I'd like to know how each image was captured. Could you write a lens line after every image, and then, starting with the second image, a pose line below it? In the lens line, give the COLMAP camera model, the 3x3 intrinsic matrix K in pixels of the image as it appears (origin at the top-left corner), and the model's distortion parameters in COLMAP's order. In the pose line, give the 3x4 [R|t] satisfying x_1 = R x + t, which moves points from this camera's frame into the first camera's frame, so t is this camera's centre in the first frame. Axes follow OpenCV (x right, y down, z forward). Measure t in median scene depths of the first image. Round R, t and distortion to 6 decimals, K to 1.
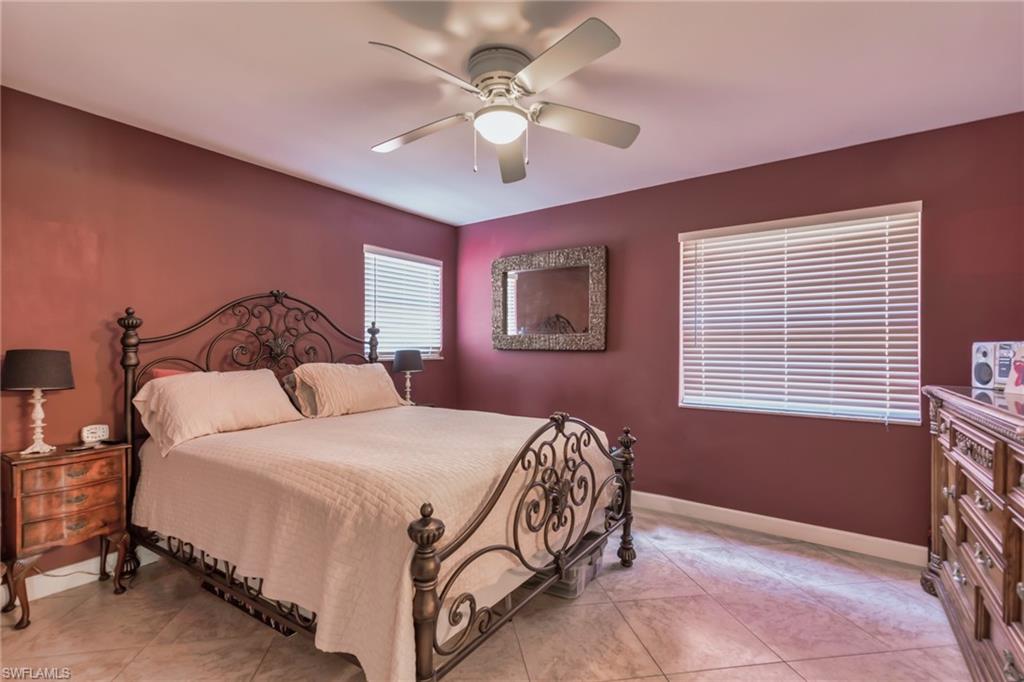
lens RADIAL K [[449.7, 0, 509.2], [0, 449.7, 347.7], [0, 0, 1]] dist [0.001850, 0.000270]
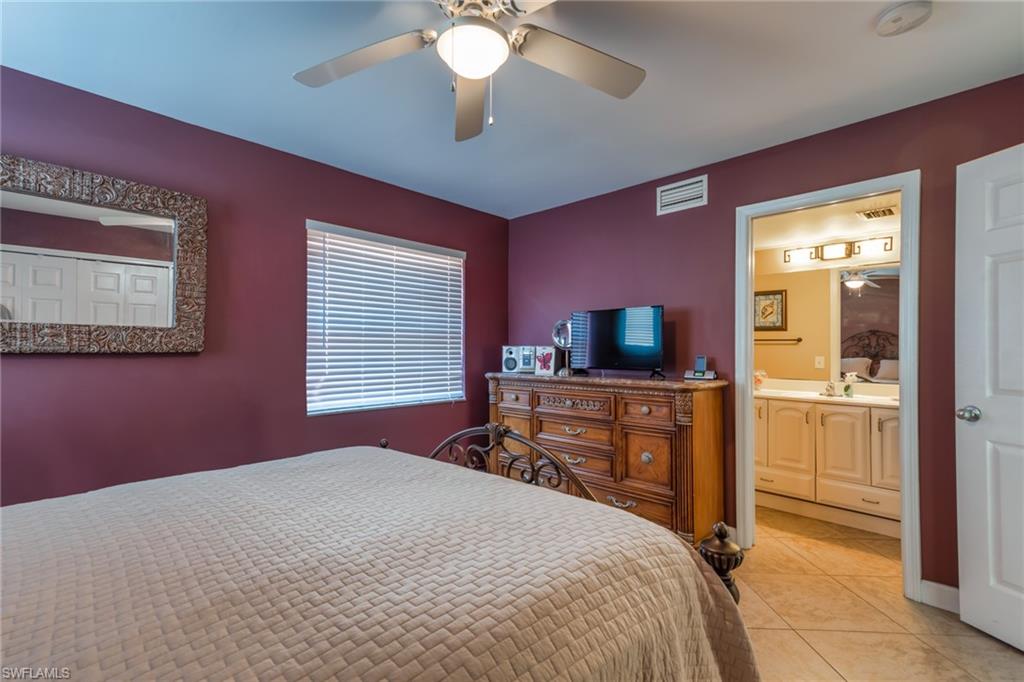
lens RADIAL K [[449.7, 0, 509.2], [0, 449.7, 347.7], [0, 0, 1]] dist [0.001850, 0.000270]
pose [[0.138241, -0.000633, 0.990398, -0.560764], [-0.003518, 0.999993, 0.001130, -0.006522], [-0.990392, -0.003641, 0.138238, 0.623023]]
